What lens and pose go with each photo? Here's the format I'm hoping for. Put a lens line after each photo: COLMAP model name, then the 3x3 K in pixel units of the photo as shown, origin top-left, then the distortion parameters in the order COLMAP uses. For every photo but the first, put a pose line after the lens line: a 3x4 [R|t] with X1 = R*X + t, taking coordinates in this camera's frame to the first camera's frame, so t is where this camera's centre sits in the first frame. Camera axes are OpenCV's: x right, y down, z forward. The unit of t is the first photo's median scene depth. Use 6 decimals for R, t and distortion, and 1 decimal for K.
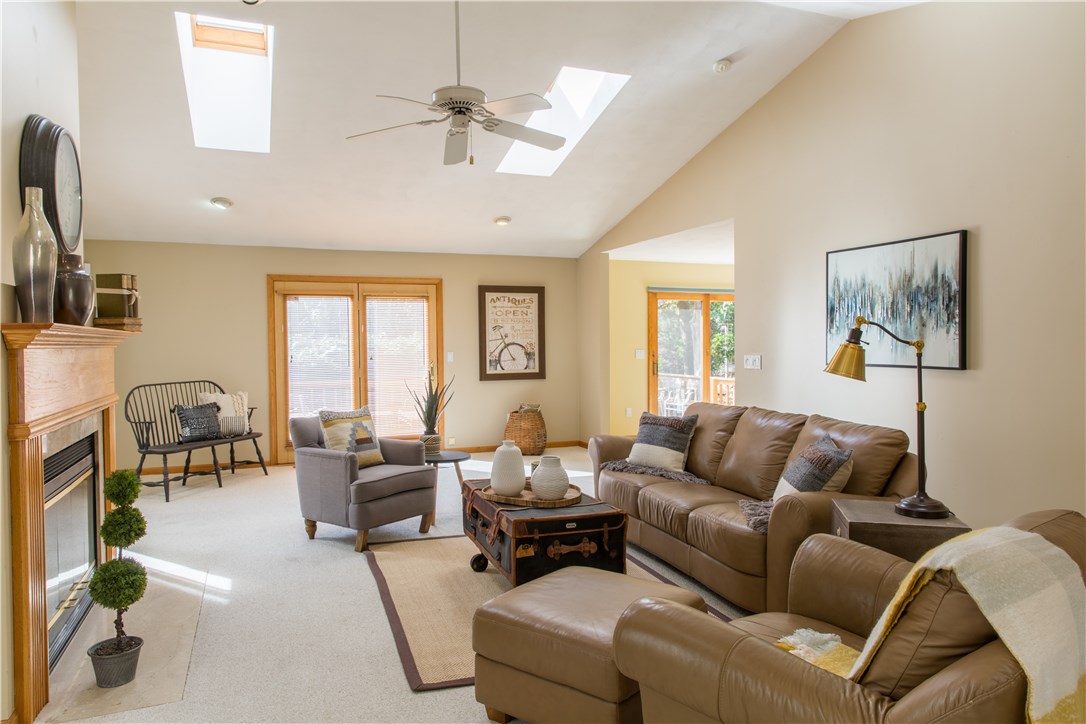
lens RADIAL K [[721.3, 0, 540.7], [0, 721.3, 370.2], [0, 0, 1]] dist [0.007685, 0.000325]
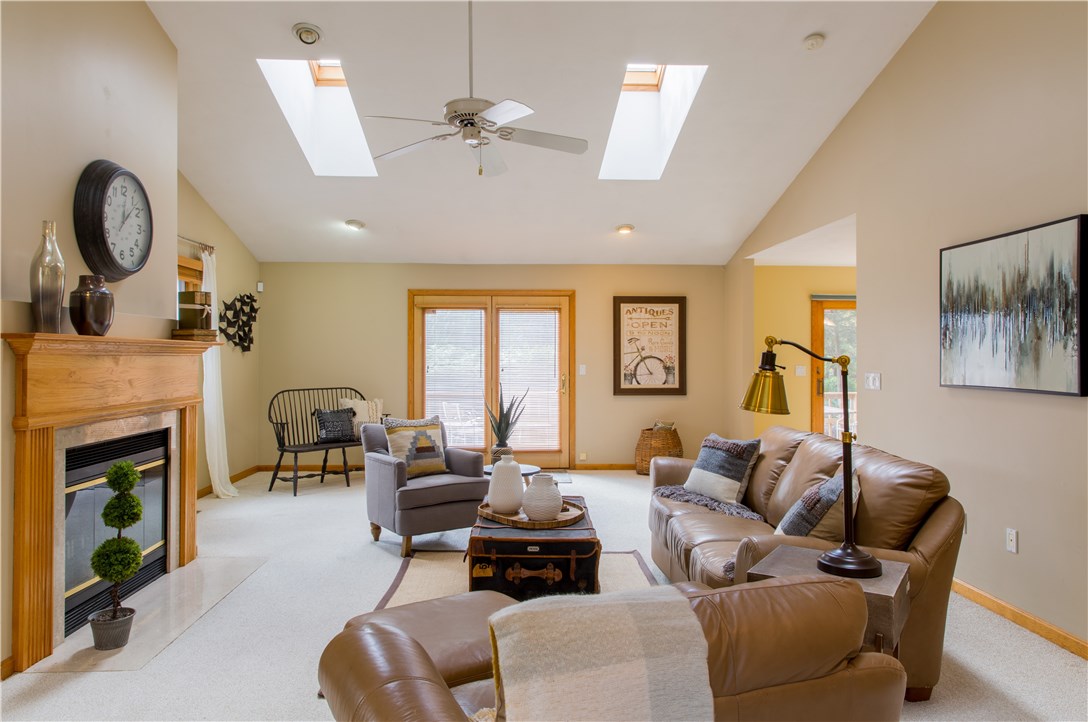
lens RADIAL K [[741.9, 0, 544.0], [0, 741.9, 361.0], [0, 0, 1]] dist [0.008936, -0.002856]
pose [[0.944225, 0.012958, -0.329047, 0.211591], [-0.023402, 0.999340, -0.027800, -0.001747], [0.328470, 0.033950, 0.943904, 0.047056]]
